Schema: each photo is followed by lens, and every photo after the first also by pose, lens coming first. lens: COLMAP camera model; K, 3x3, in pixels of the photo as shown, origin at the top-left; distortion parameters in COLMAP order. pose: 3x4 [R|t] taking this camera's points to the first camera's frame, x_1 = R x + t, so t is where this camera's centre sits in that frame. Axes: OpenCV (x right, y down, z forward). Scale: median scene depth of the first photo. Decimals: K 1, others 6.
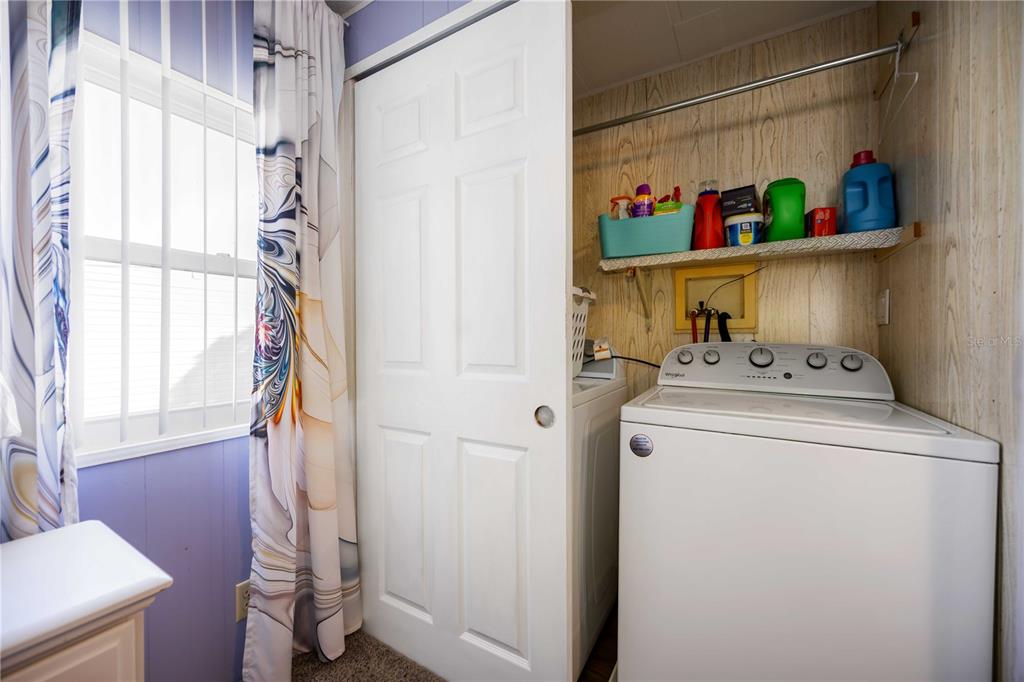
lens RADIAL K [[399.7, 0, 508.7], [0, 399.7, 342.9], [0, 0, 1]] dist [-0.004274, 0.000316]
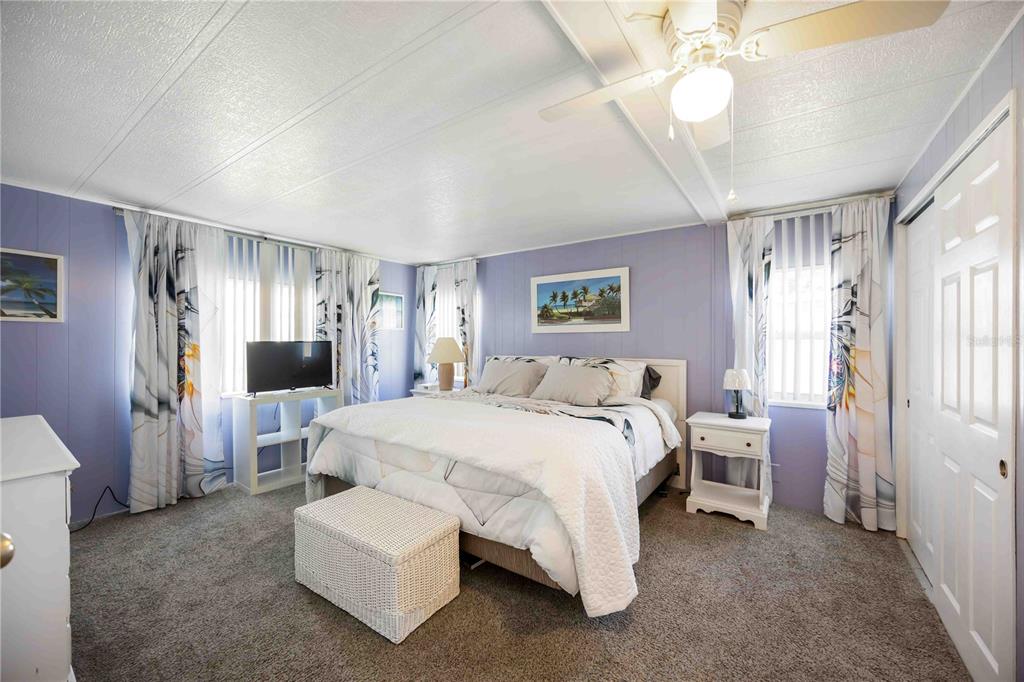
lens RADIAL K [[399.7, 0, 509.2], [0, 399.7, 339.1], [0, 0, 1]] dist [-0.004274, 0.000316]
pose [[-0.066662, 0.010449, -0.997721, 1.789479], [-0.006607, 0.999919, 0.010913, -0.192415], [0.997754, 0.007319, -0.066587, -0.724115]]
